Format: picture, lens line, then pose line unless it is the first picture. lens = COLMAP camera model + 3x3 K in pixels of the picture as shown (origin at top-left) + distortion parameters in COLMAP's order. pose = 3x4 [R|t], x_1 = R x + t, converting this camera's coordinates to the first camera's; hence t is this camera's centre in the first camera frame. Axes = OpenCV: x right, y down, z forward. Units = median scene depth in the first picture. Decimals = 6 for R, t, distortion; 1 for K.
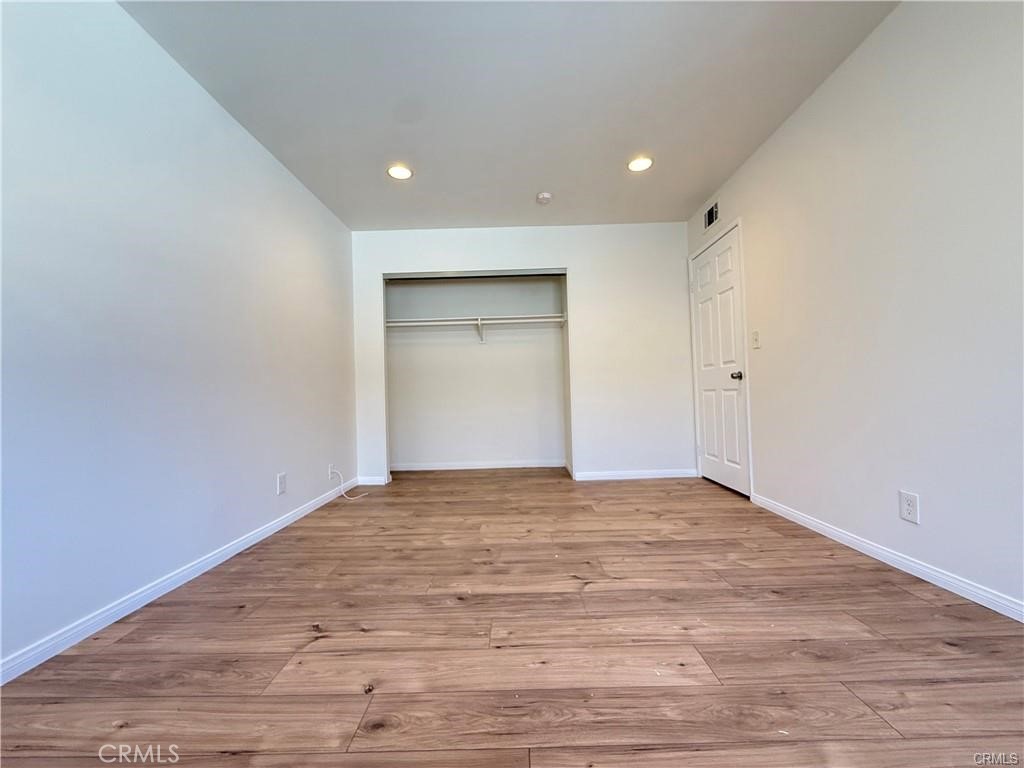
lens RADIAL K [[410.5, 0, 512.0], [0, 410.5, 384.0], [0, 0, 1]] dist [0.001379, 0.000150]
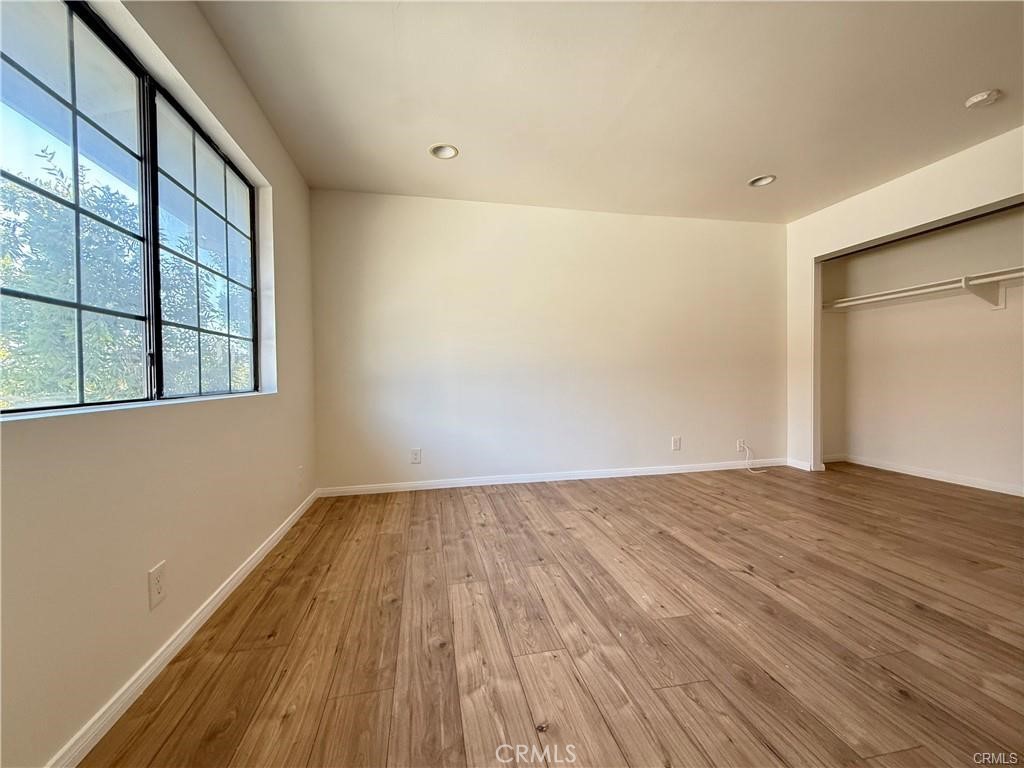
lens RADIAL K [[410.5, 0, 512.0], [0, 410.5, 384.0], [0, 0, 1]] dist [0.001379, 0.000150]
pose [[0.218207, 0.042627, -0.974971, 1.023790], [0.033814, 0.998115, 0.051206, -0.091543], [0.975317, -0.044142, 0.216354, 0.158328]]
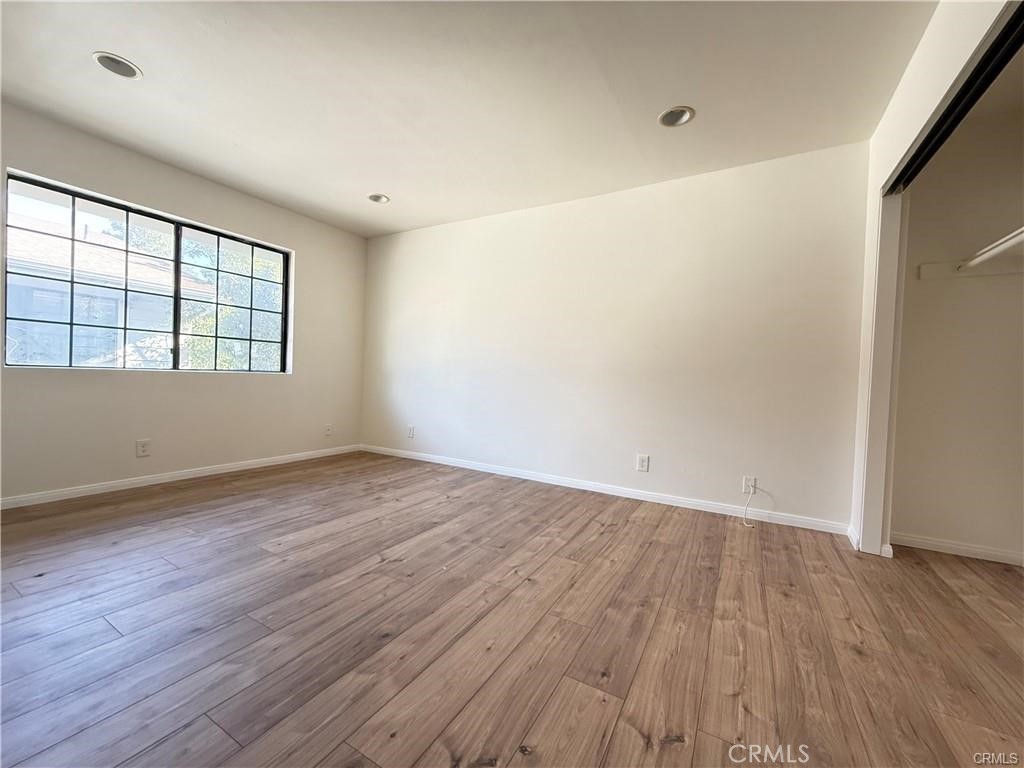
lens RADIAL K [[410.5, 0, 512.0], [0, 410.5, 384.0], [0, 0, 1]] dist [0.001379, 0.000150]
pose [[-0.490797, 0.024650, -0.870925, 0.915345], [0.000991, 0.999615, 0.027734, -0.030372], [0.871273, 0.012749, -0.490633, 1.729722]]
